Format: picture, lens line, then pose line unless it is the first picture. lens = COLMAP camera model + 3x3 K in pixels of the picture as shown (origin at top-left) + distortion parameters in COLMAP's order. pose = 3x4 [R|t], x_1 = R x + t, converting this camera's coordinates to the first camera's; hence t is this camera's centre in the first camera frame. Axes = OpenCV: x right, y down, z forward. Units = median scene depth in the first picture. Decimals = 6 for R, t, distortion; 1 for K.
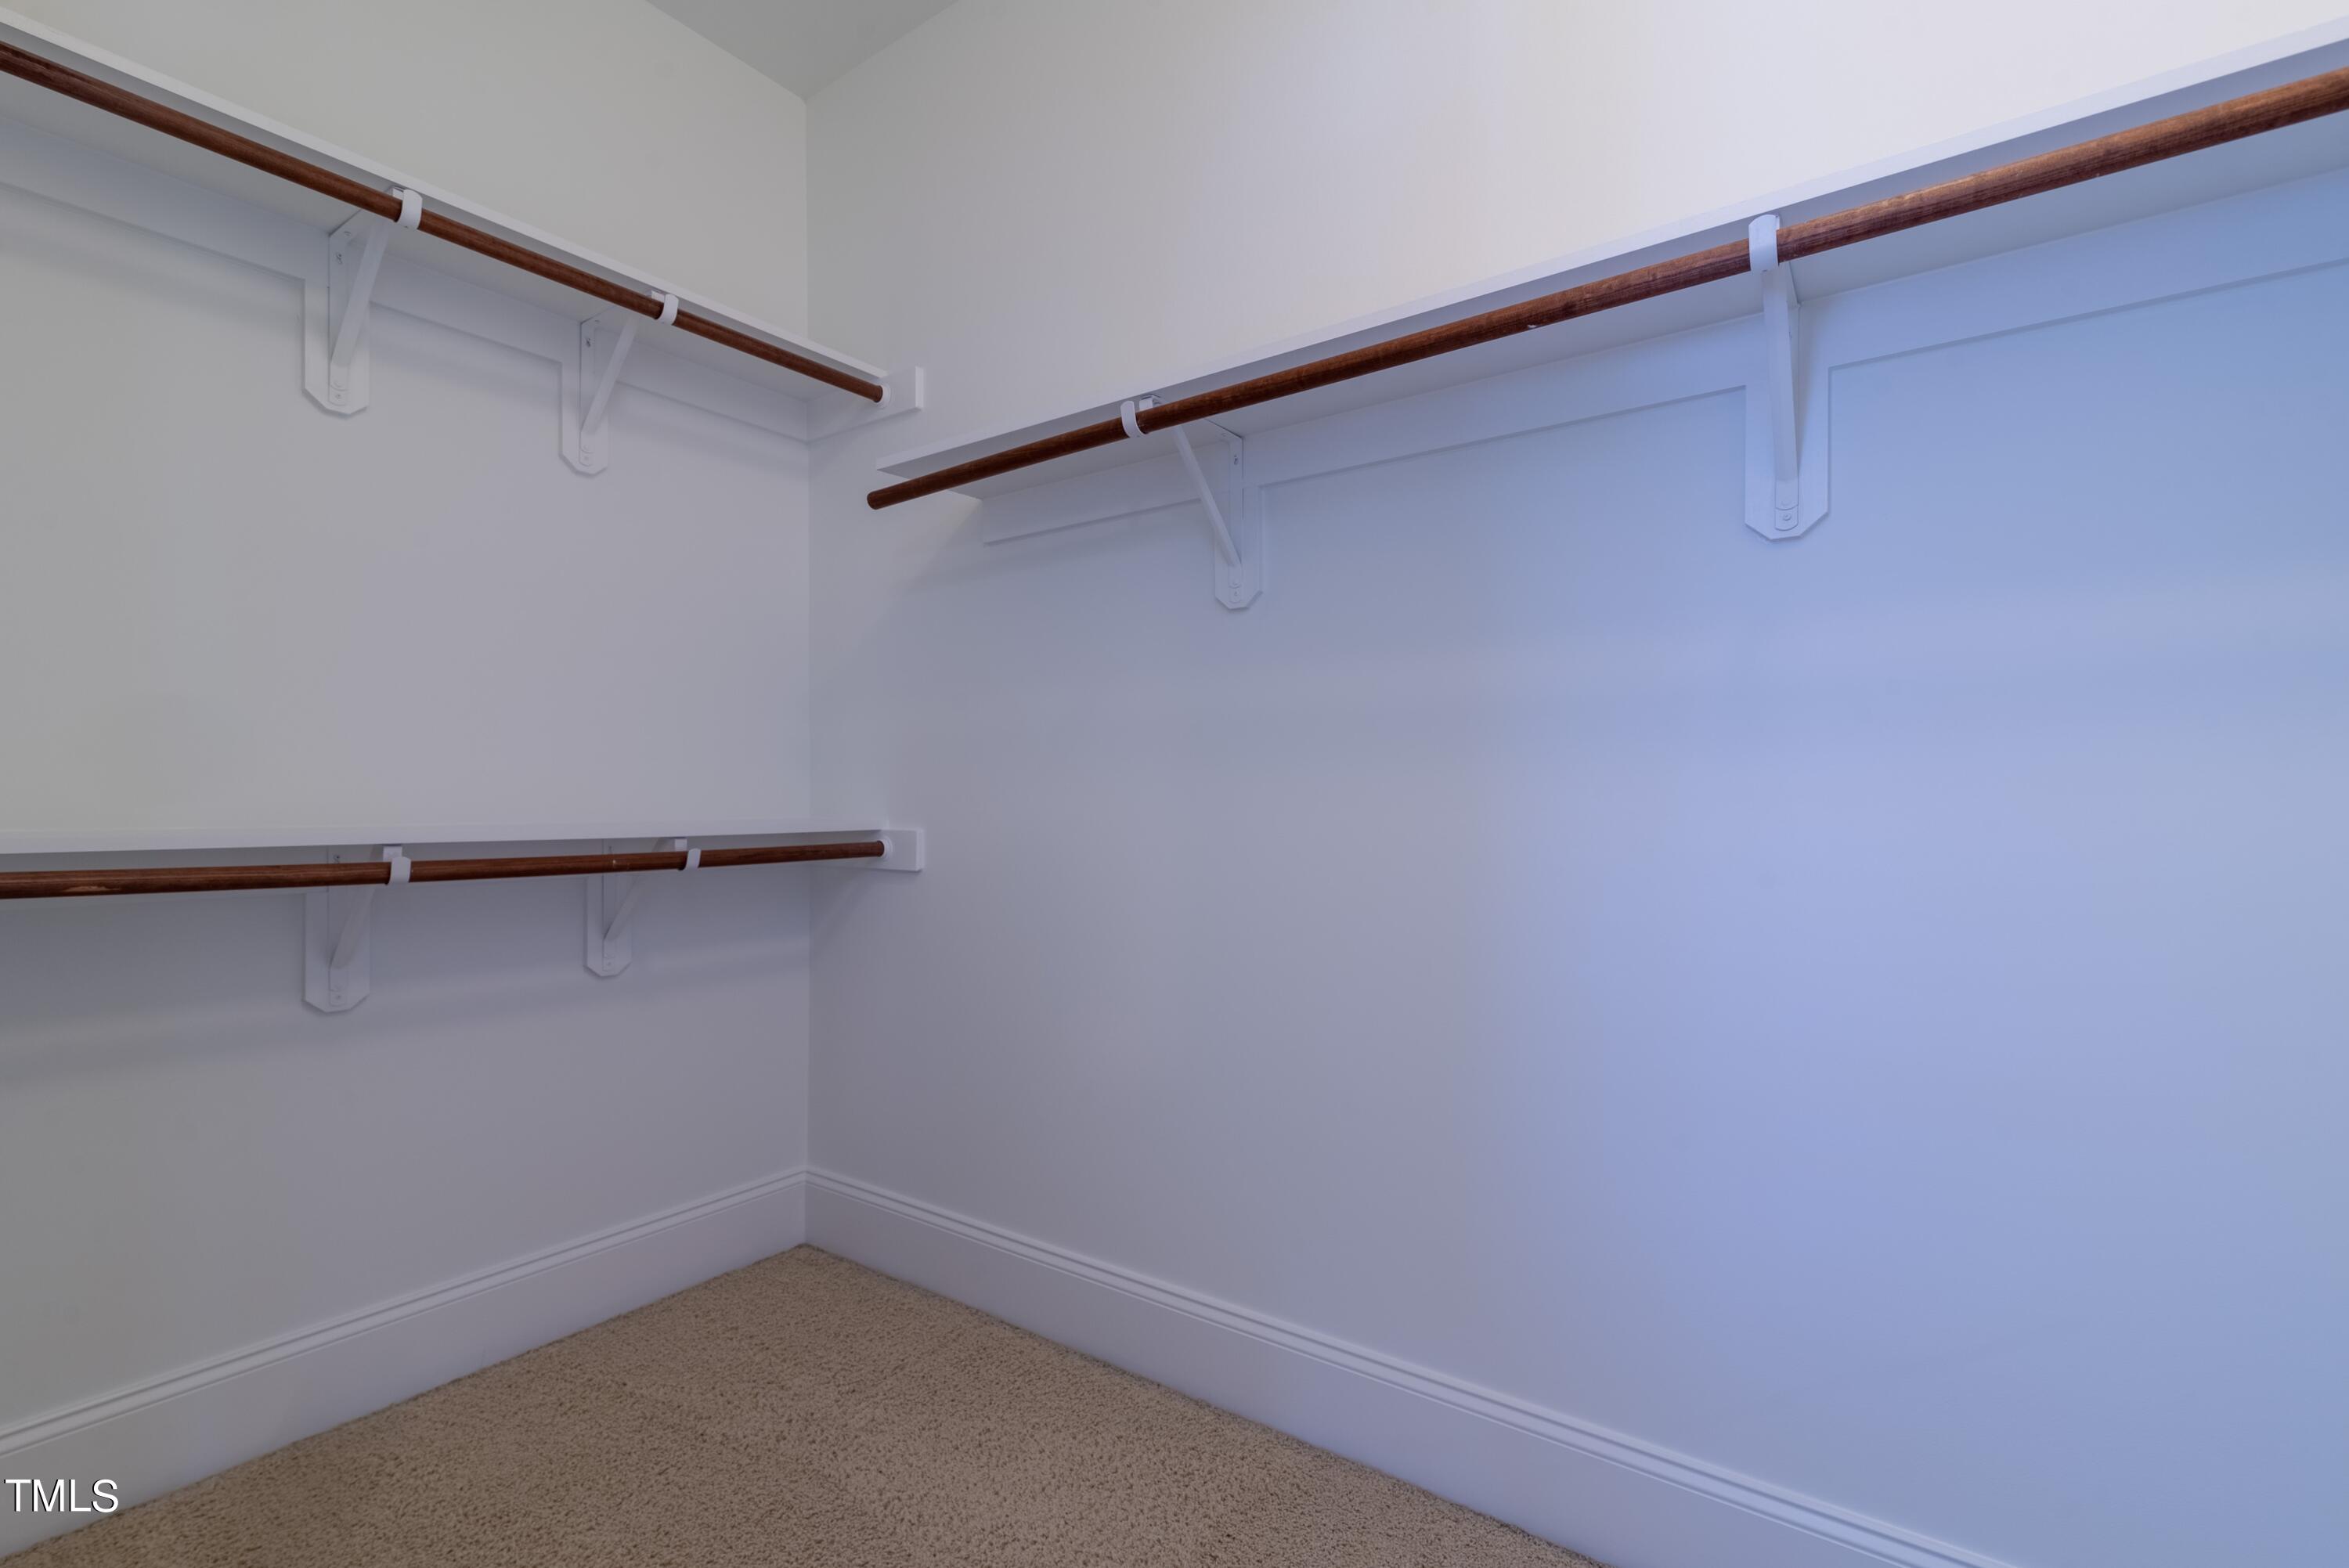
lens RADIAL K [[1070.6, 0, 1172.4], [0, 1070.6, 784.0], [0, 0, 1]] dist [0.010582, -0.000952]
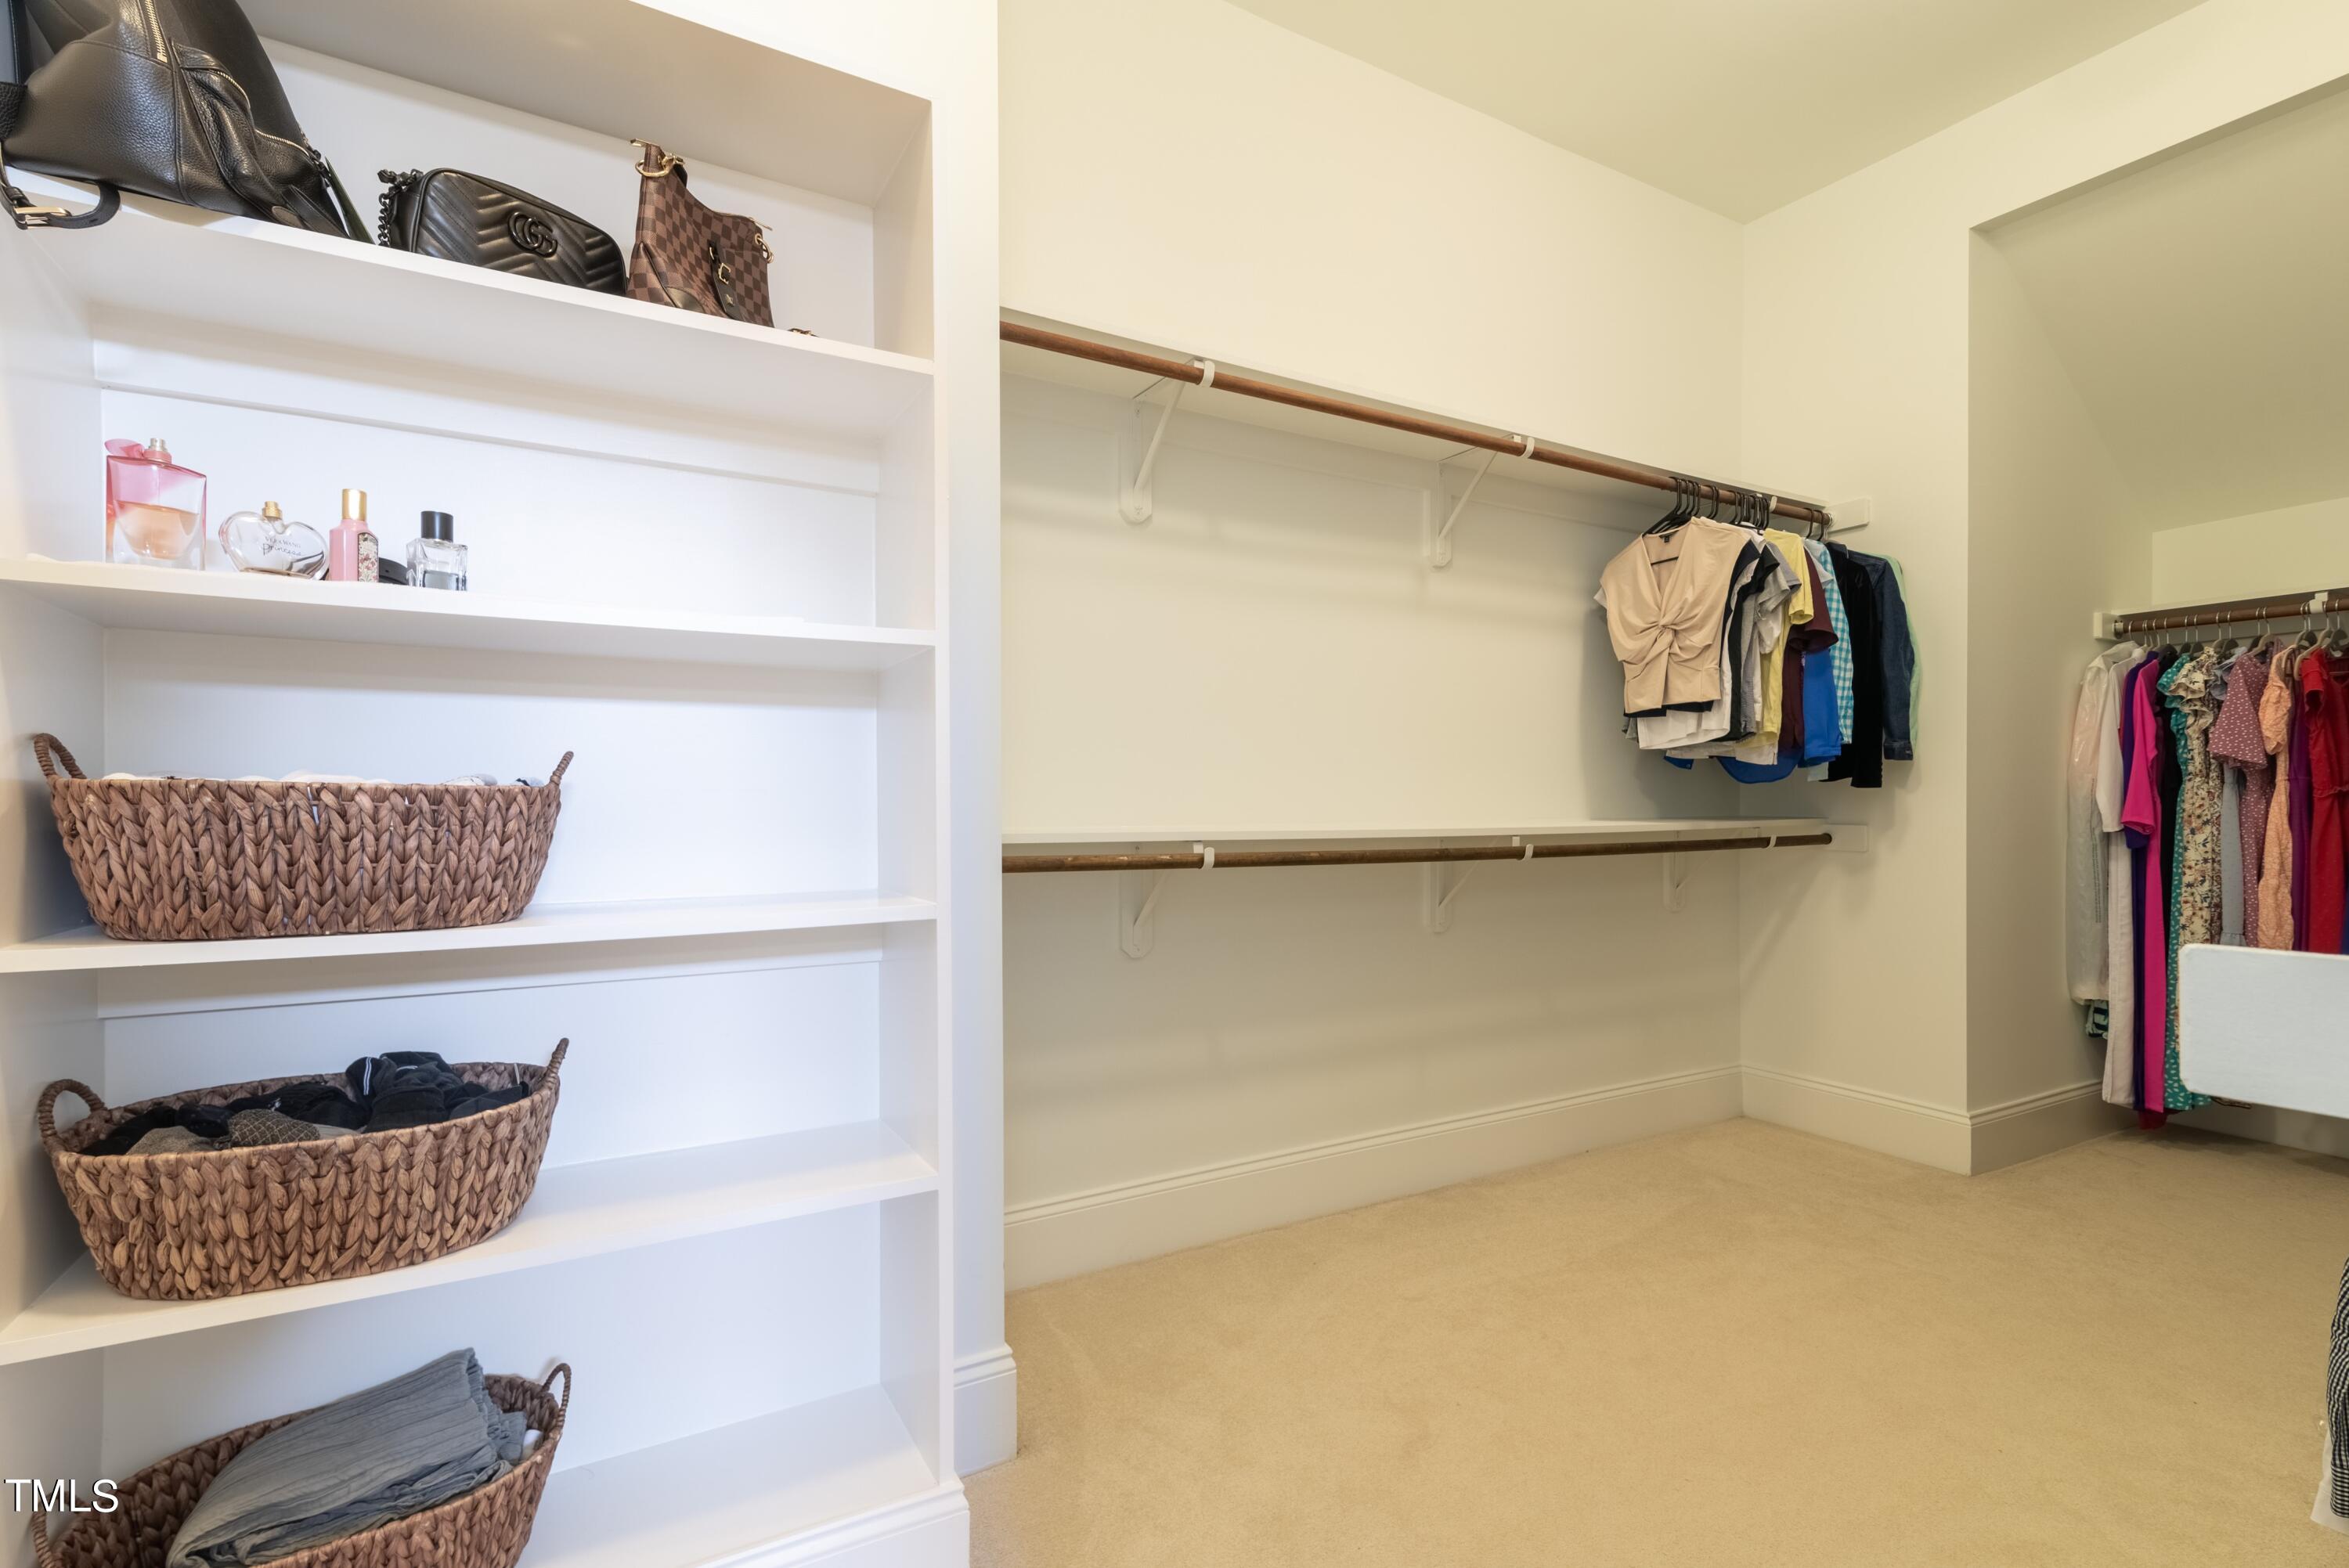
lens RADIAL K [[1070.6, 0, 1168.6], [0, 1070.6, 825.6], [0, 0, 1]] dist [0.010582, -0.000952]
pose [[0.911316, 0.000232, -0.411708, -0.194313], [0.013245, 0.999466, 0.029882, -0.005848], [0.411495, -0.032686, 0.910826, -0.268340]]
